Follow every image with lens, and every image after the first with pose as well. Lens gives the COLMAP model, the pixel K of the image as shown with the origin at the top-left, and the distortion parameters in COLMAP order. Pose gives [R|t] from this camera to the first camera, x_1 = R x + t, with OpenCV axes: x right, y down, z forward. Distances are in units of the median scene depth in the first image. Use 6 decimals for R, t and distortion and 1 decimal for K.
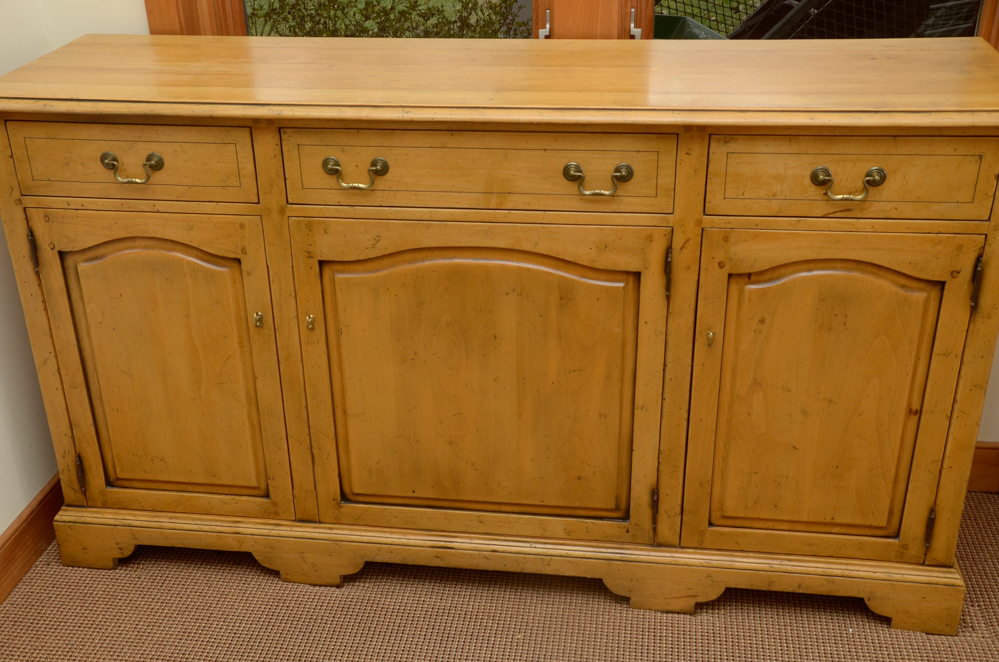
lens RADIAL K [[1144.0, 0, 484.7], [0, 1144.0, 345.2], [0, 0, 1]] dist [0.046894, 0.000000]
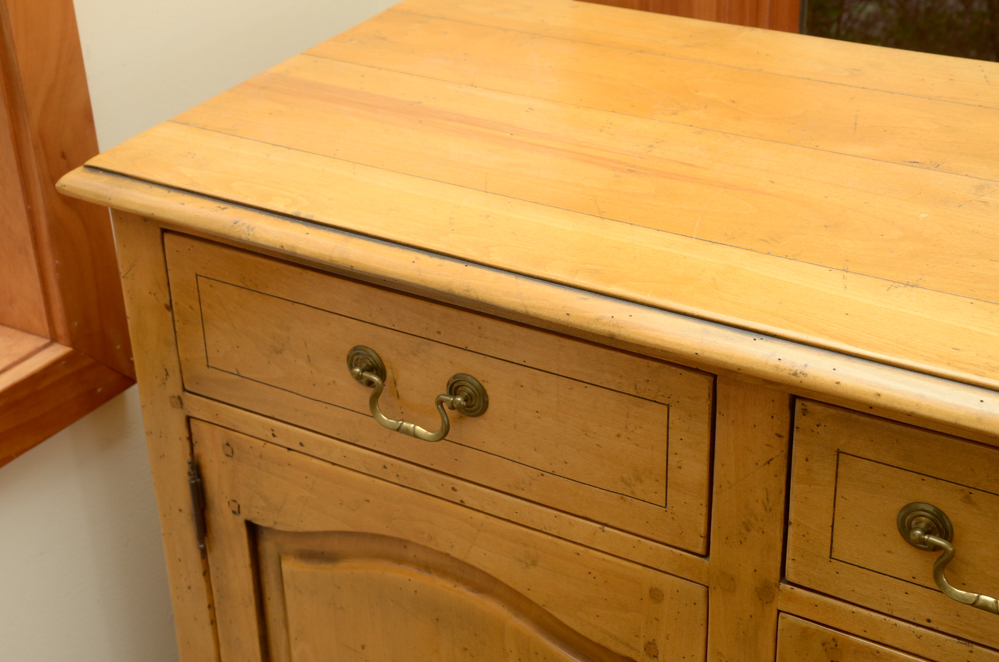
lens RADIAL K [[1691.1, 0, 489.8], [0, 1691.1, 328.2], [0, 0, 1]] dist [0.155010, 0.000000]
pose [[0.915984, 0.186602, -0.355180, -0.076875], [-0.170800, 0.982398, 0.075645, -0.215027], [0.363043, -0.008625, 0.931732, 0.445932]]
